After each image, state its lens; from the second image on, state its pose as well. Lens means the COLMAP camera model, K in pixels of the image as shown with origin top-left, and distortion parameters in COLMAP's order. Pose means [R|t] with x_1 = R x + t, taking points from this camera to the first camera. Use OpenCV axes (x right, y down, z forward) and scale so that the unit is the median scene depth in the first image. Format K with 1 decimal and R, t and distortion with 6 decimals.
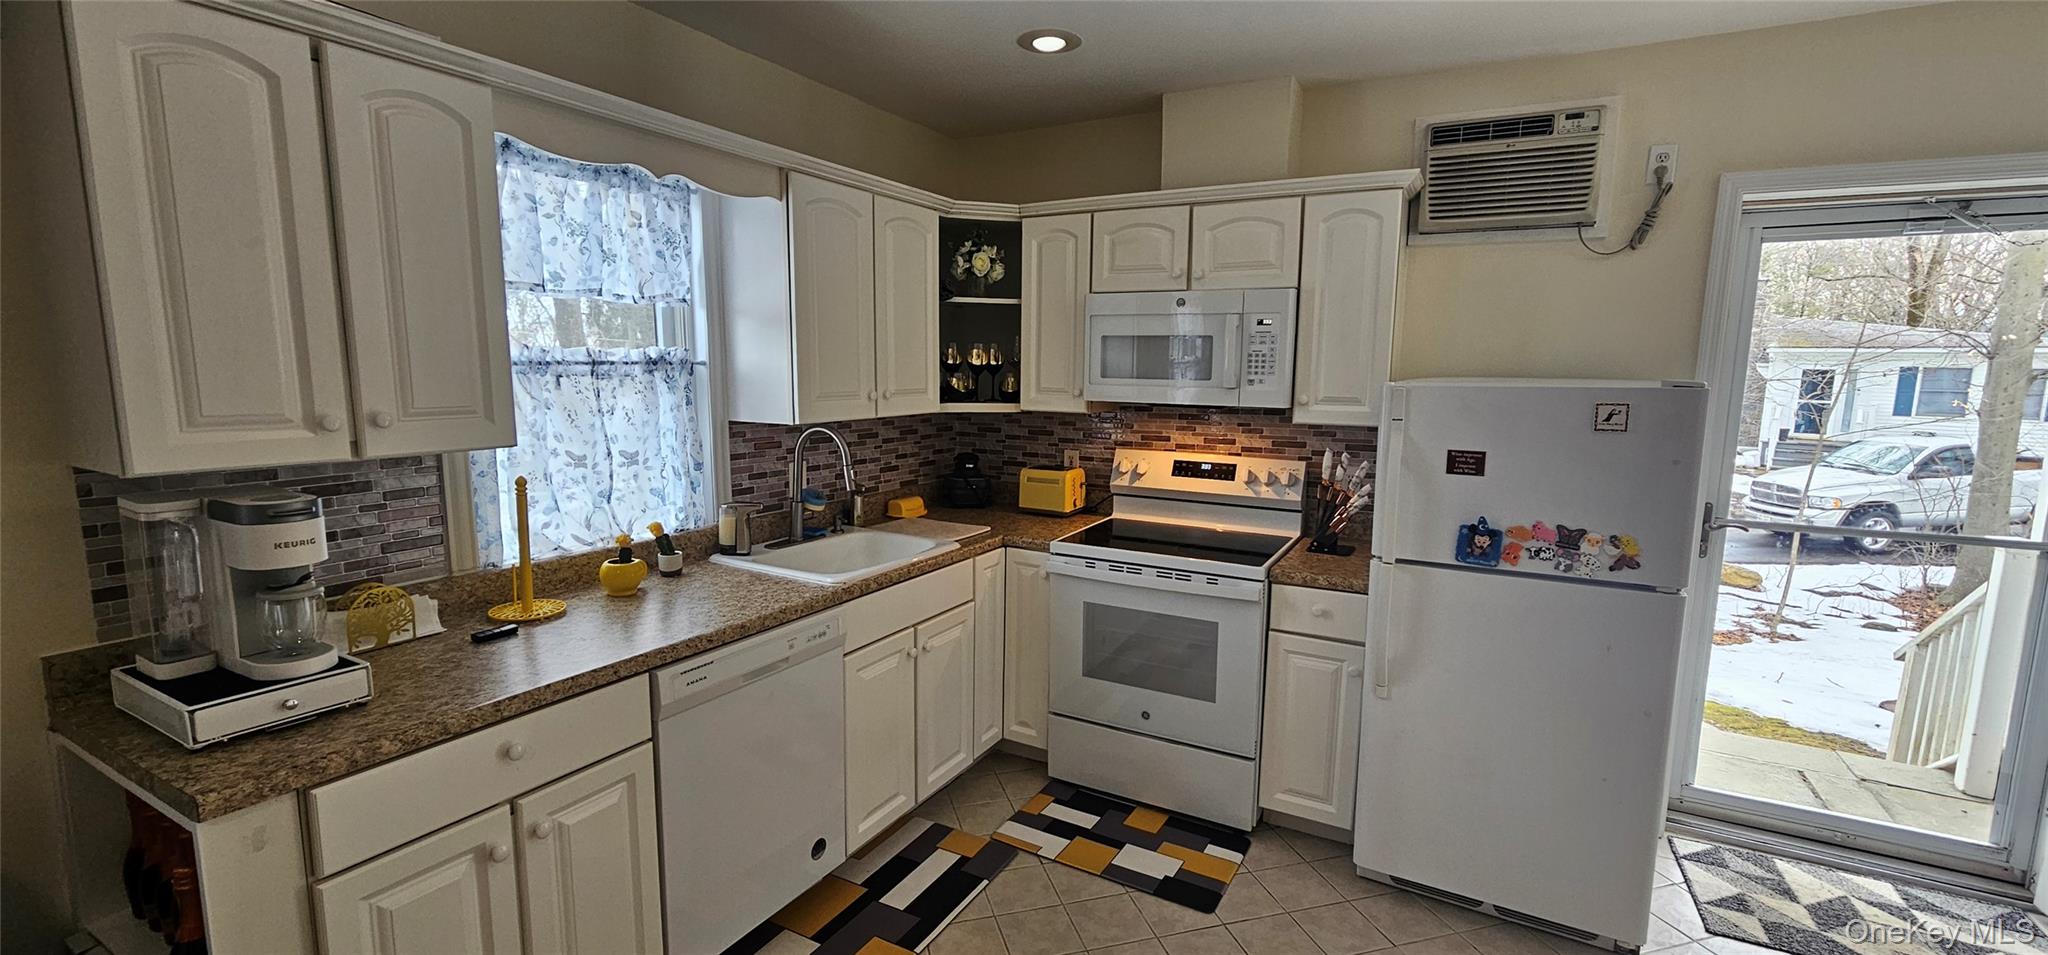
lens RADIAL K [[845.2, 0, 1029.5], [0, 845.2, 477.4], [0, 0, 1]] dist [-0.000863, 0.008941]
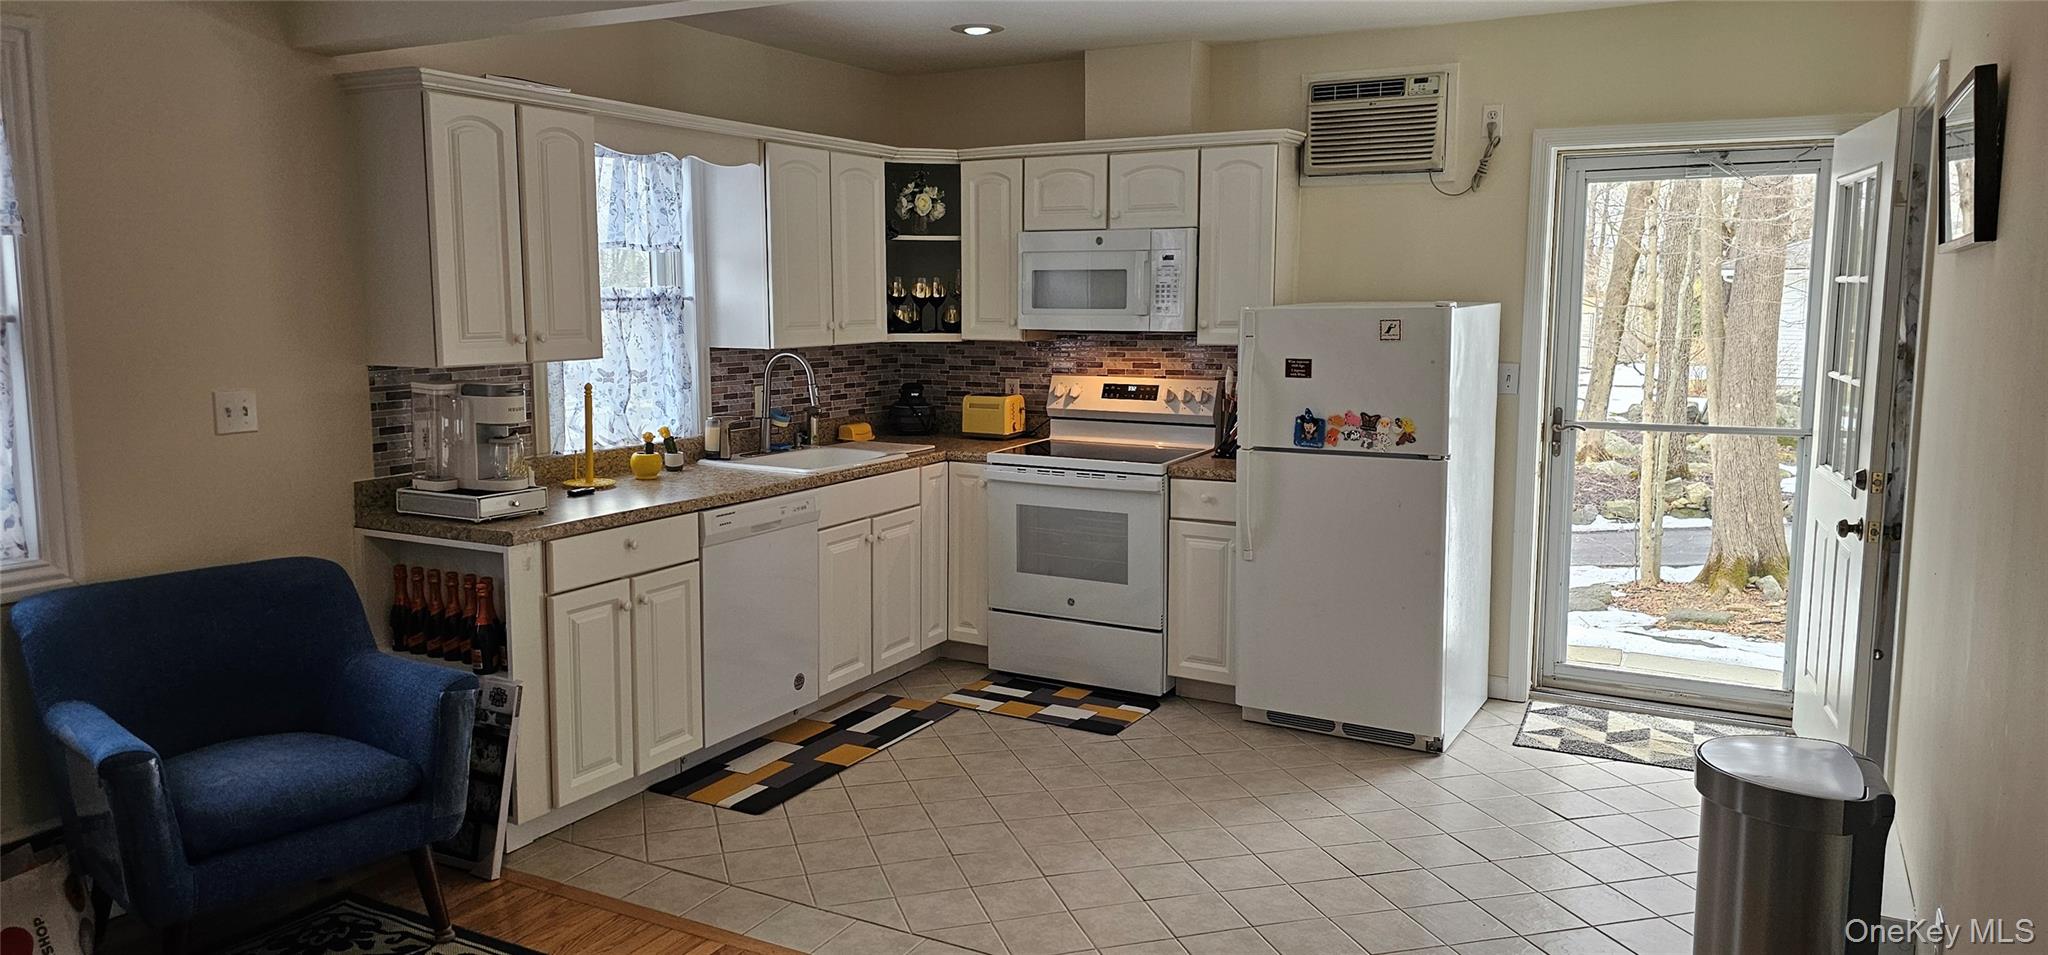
lens RADIAL K [[1388.6, 0, 984.2], [0, 1388.6, 453.0], [0, 0, 1]] dist [0.124934, -0.092455]
pose [[0.999814, -0.010945, -0.015876, 0.054379], [0.010649, 0.999770, -0.018636, 0.119794], [0.016077, 0.018464, 0.999700, -0.931385]]
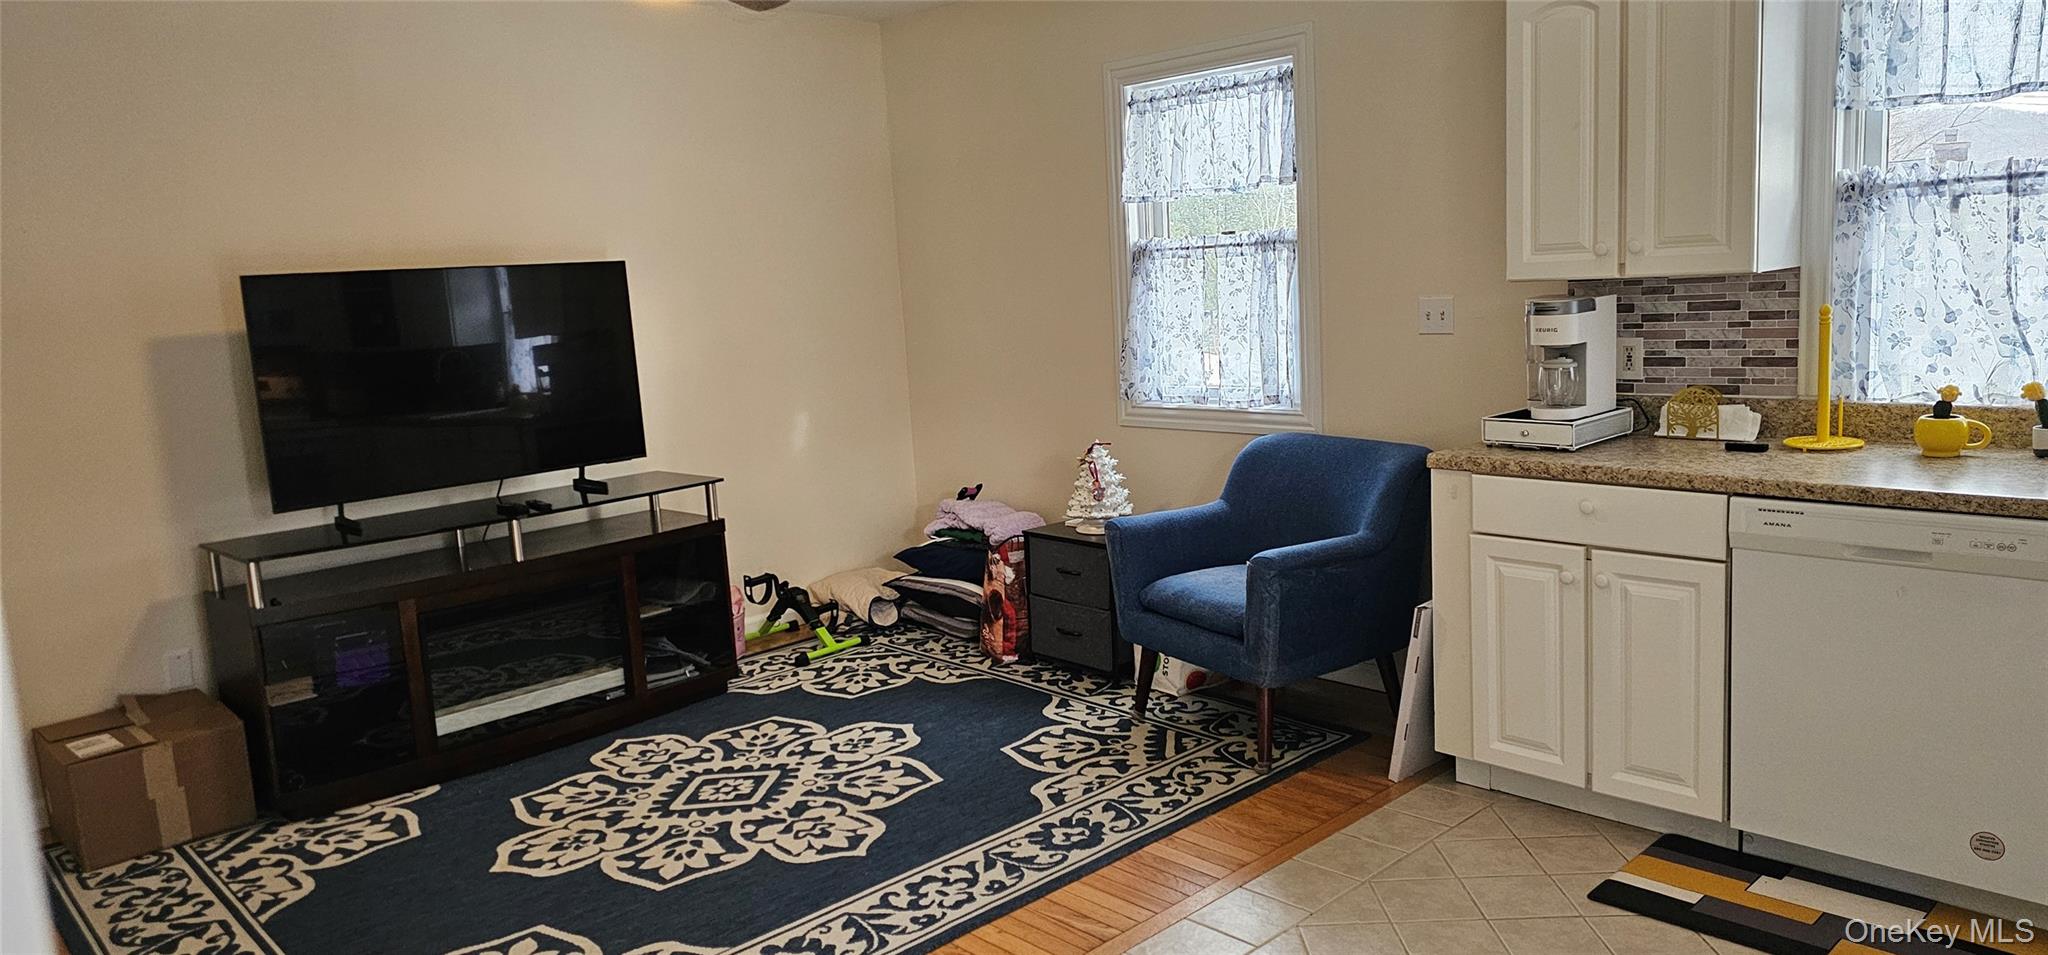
lens RADIAL K [[1388.6, 0, 984.2], [0, 1388.6, 453.0], [0, 0, 1]] dist [0.124934, -0.092455]
pose [[-0.318921, 0.136784, -0.937859, 0.972599], [-0.071519, 0.983237, 0.167722, -0.031151], [0.945079, 0.120564, -0.303792, 0.446086]]
